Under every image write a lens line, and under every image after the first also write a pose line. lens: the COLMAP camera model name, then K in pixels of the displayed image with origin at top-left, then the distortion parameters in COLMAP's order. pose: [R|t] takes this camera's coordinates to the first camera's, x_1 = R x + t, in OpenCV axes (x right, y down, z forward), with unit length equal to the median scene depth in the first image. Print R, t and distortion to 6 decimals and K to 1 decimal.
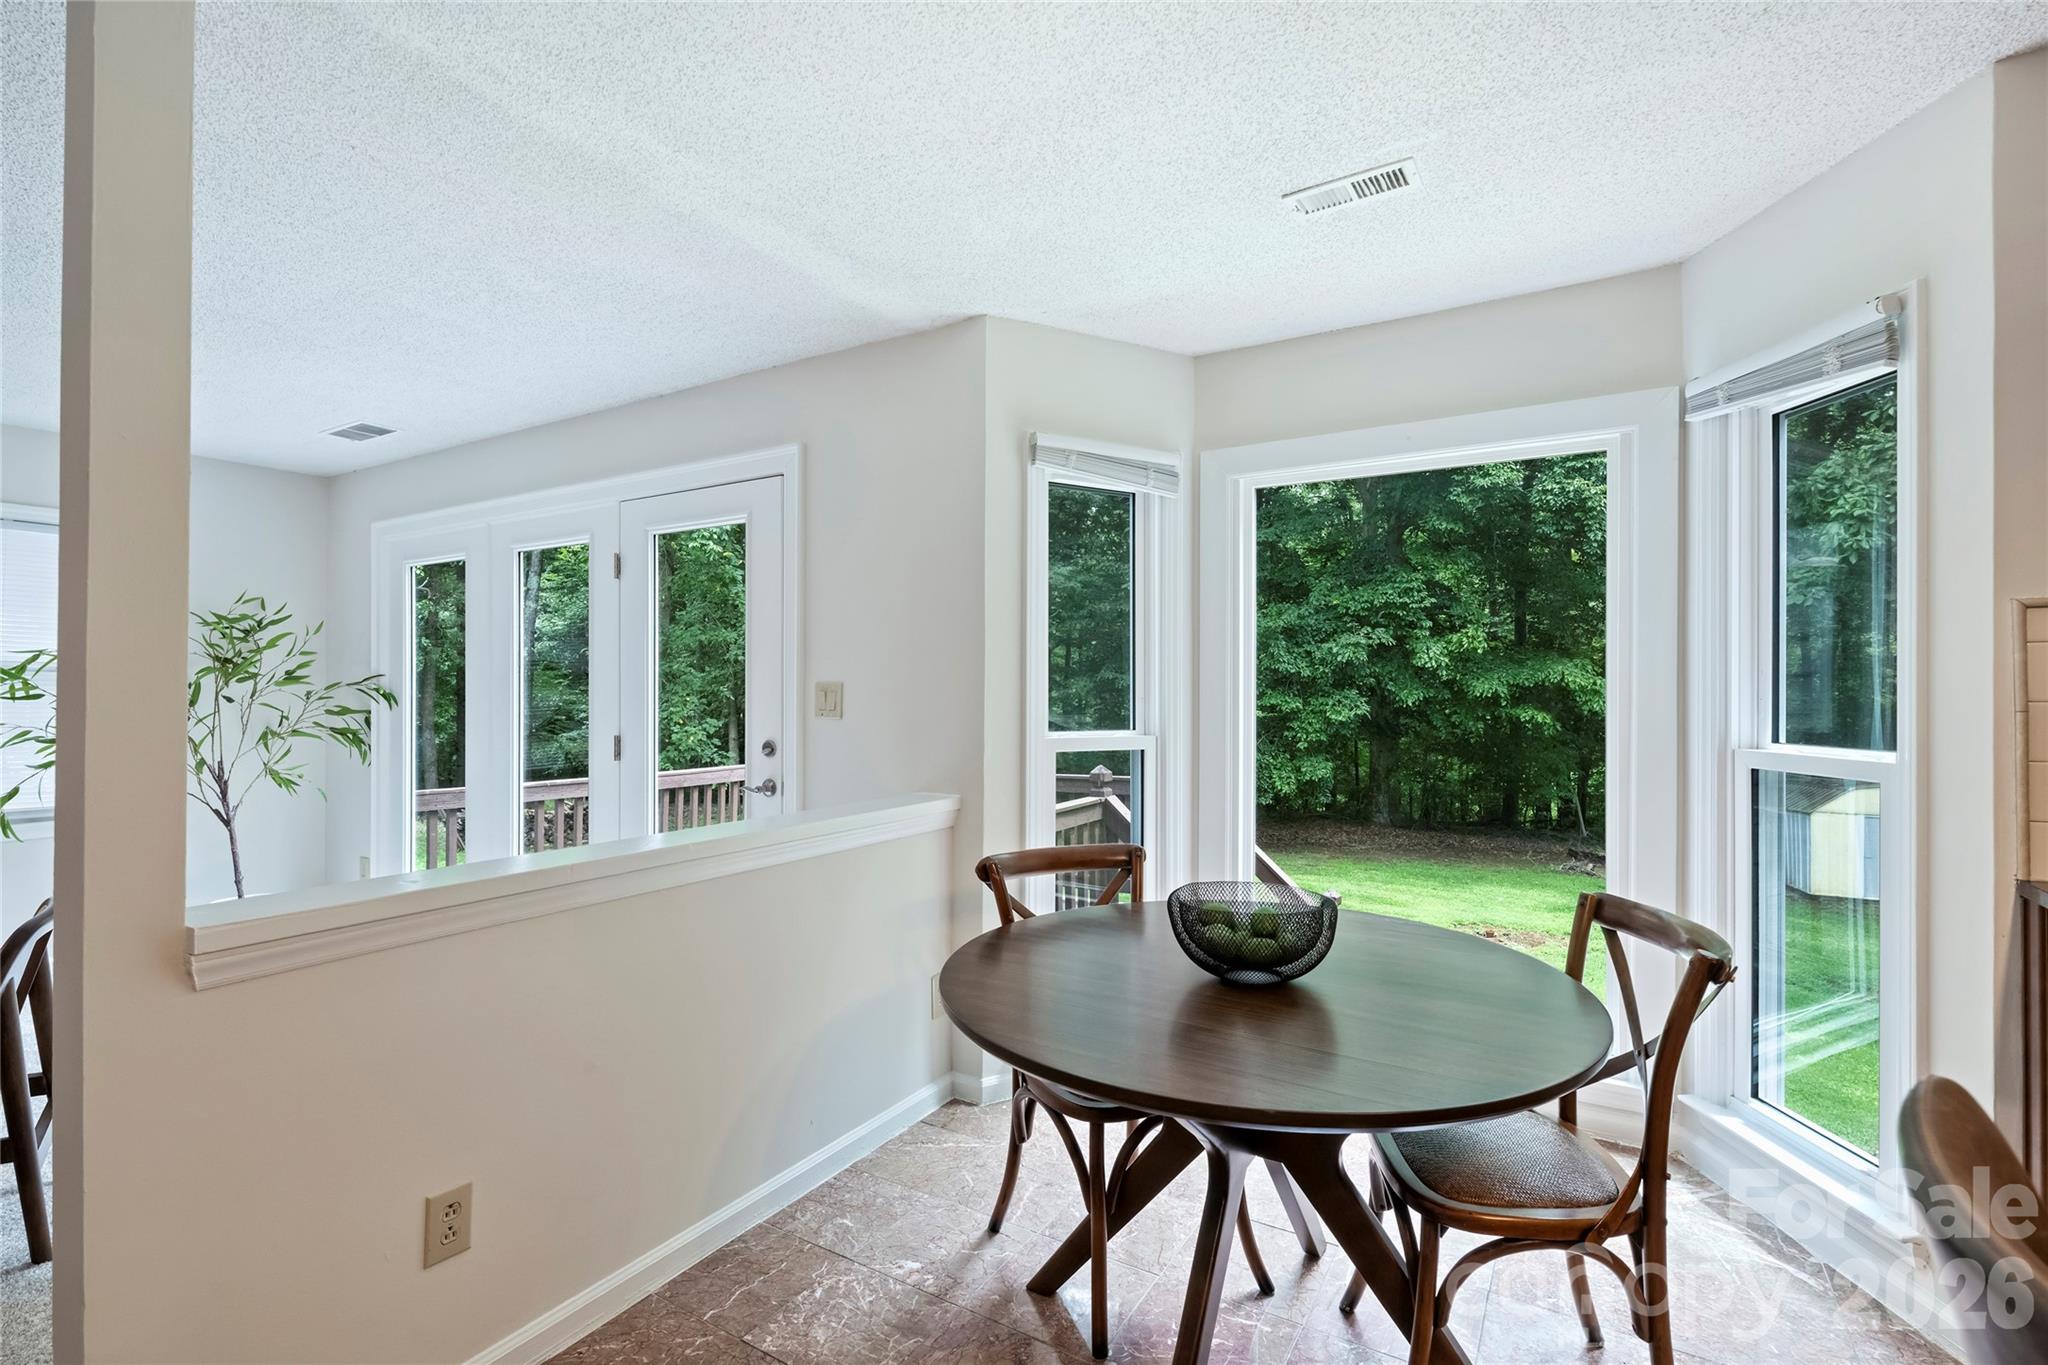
lens RADIAL K [[928.5, 0, 1025.5], [0, 928.5, 683.1], [0, 0, 1]] dist [-0.001510, -0.000718]
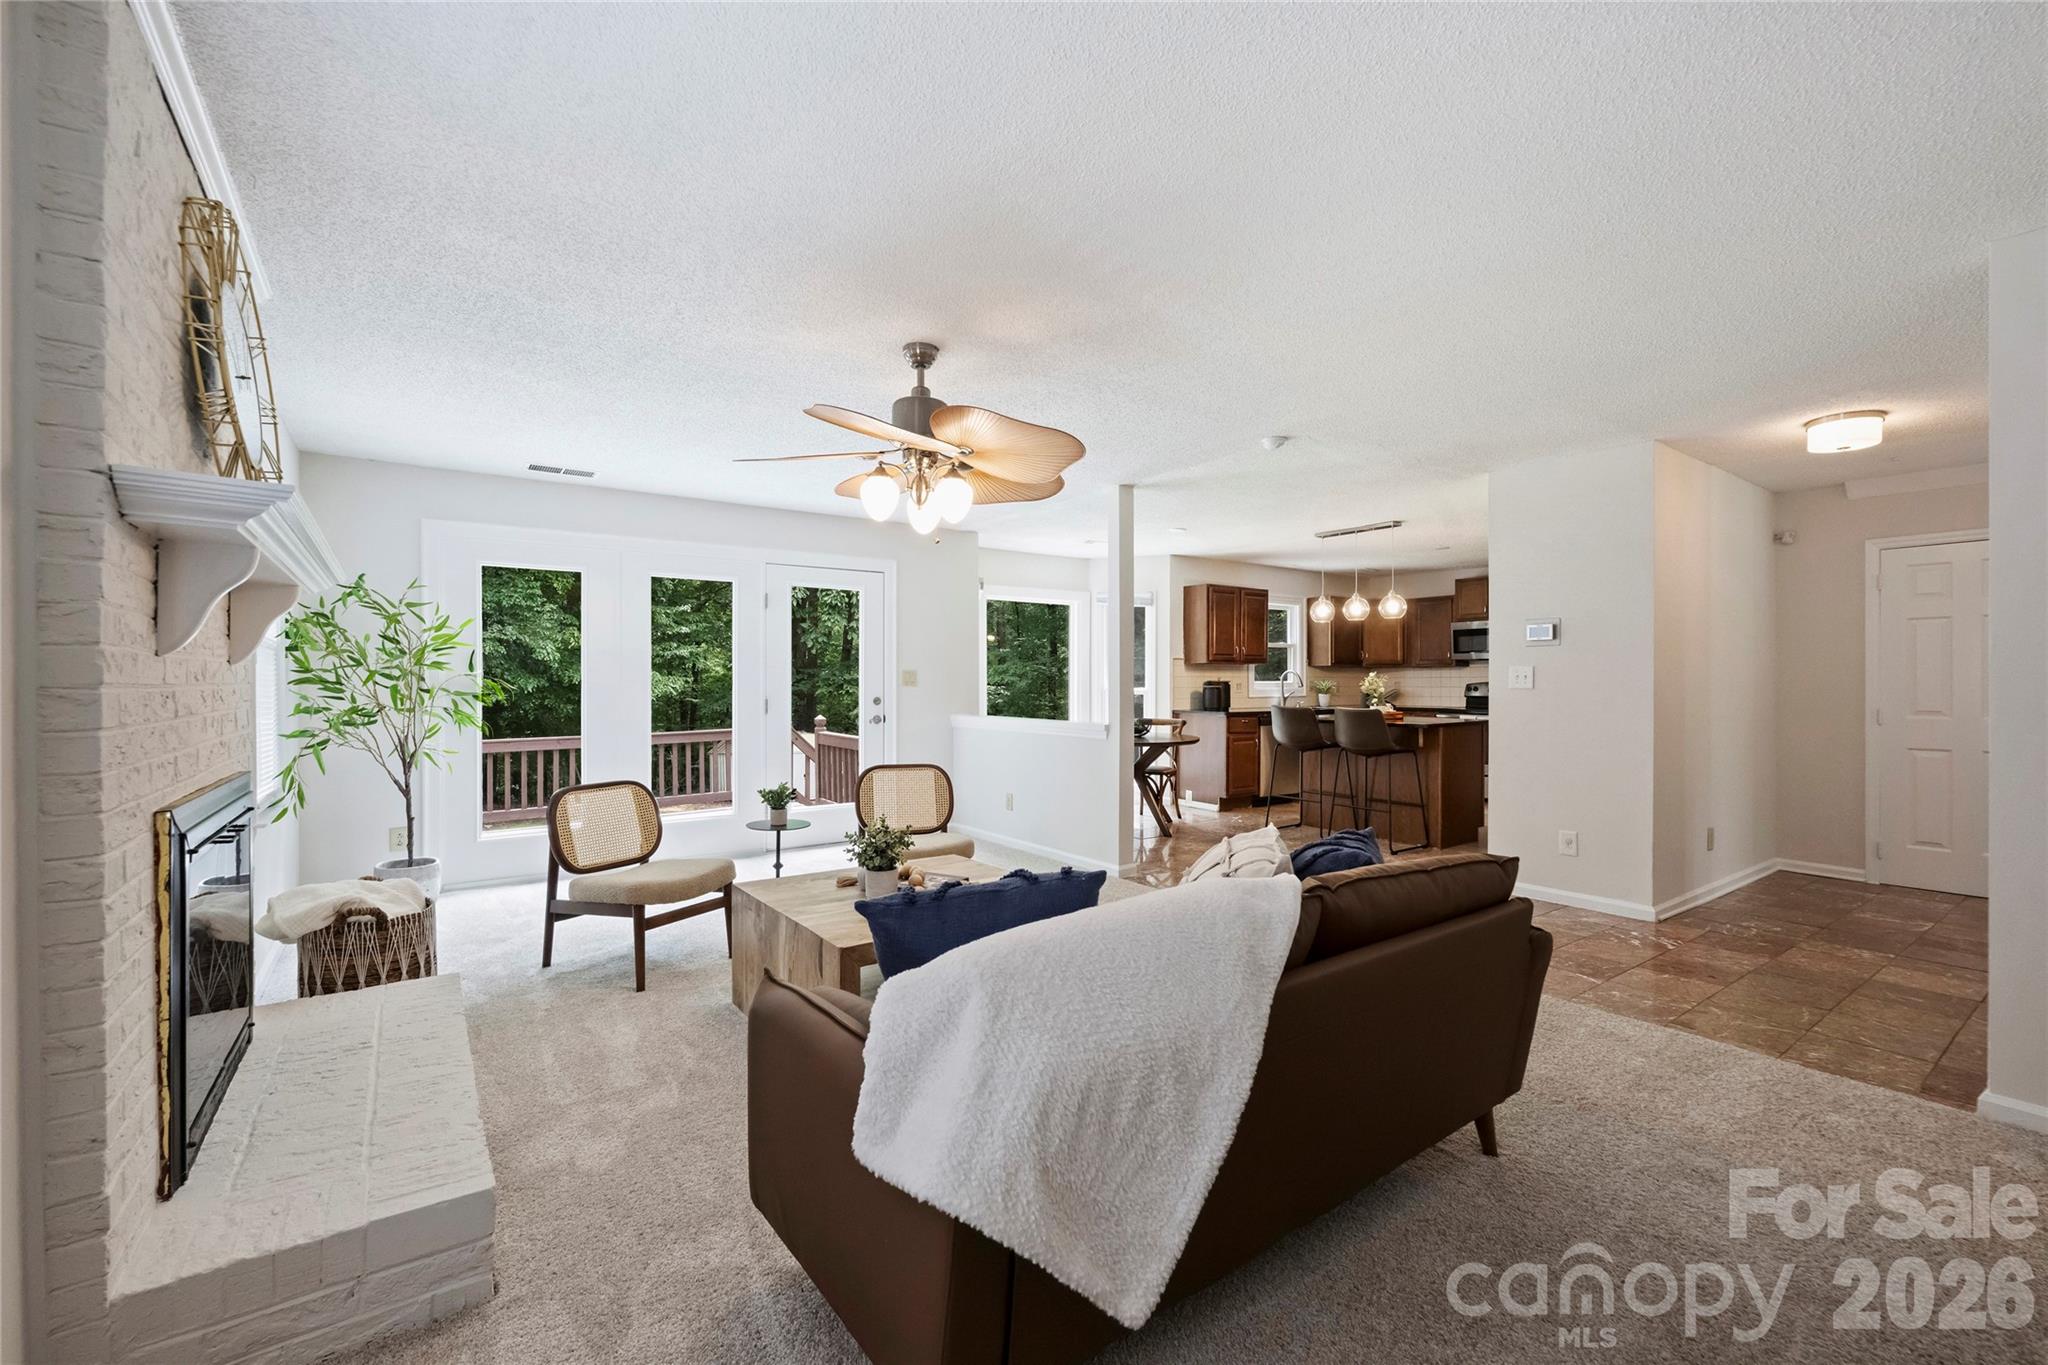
lens RADIAL K [[870.2, 0, 1035.4], [0, 870.2, 684.7], [0, 0, 1]] dist [-0.001186, 0.000249]
pose [[0.379397, -0.004953, 0.925221, -2.033300], [-0.004042, 0.999967, 0.007011, 0.018139], [-0.925225, -0.006400, 0.379365, -0.088597]]
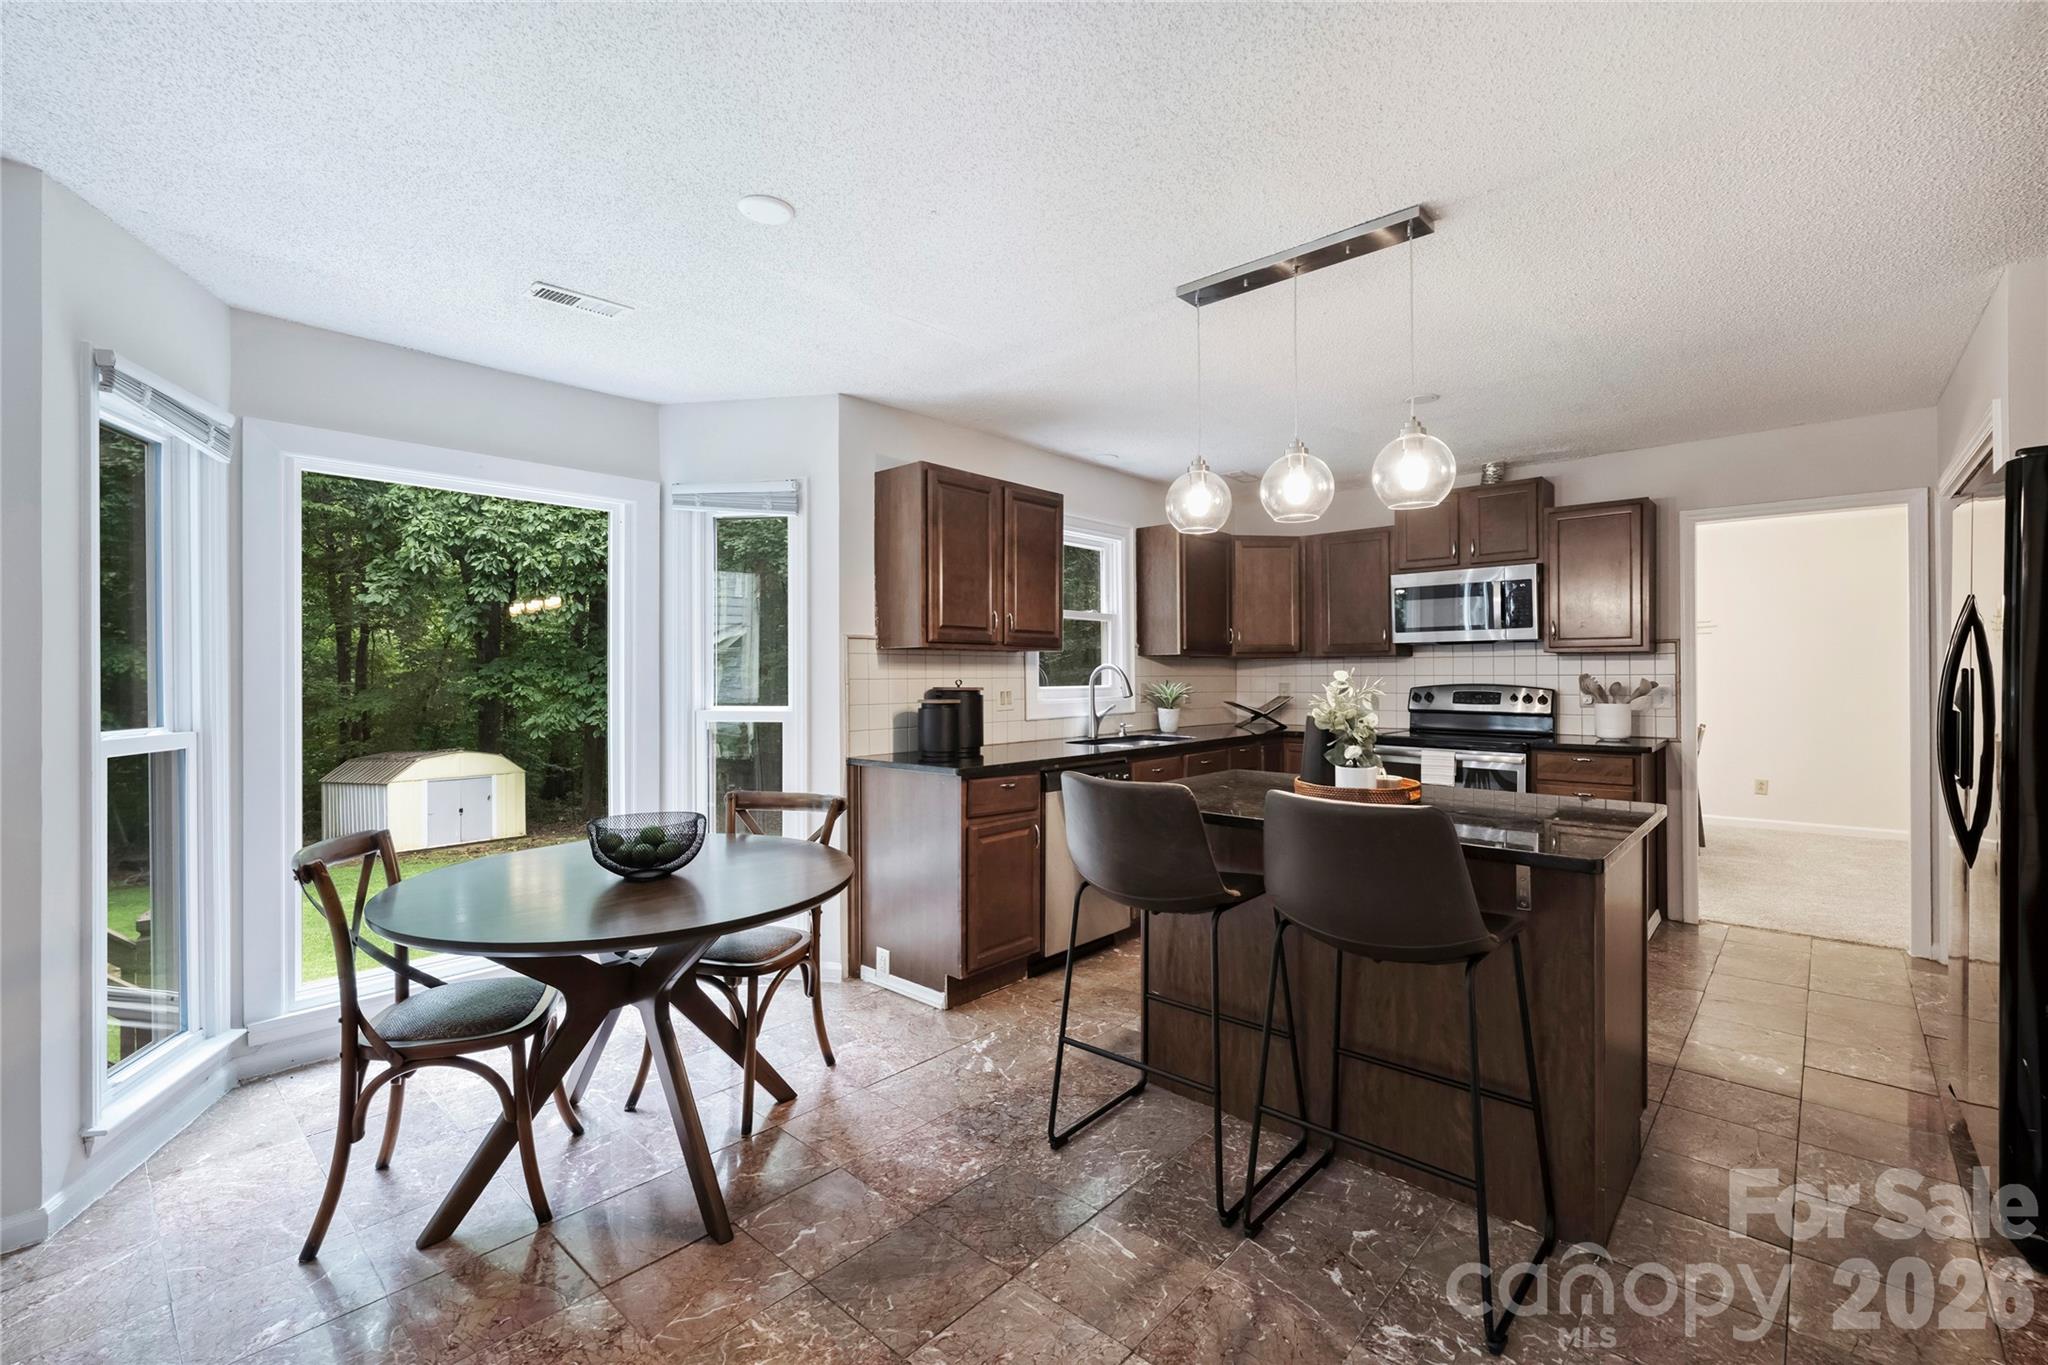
lens RADIAL K [[870.2, 0, 1026.7], [0, 870.2, 671.8], [0, 0, 1]] dist [-0.001186, 0.000249]
pose [[0.183324, 0.000641, 0.983052, -0.507448], [0.000002, 1.000000, -0.000652, 0.001674], [-0.983052, 0.000122, 0.183324, 0.089063]]
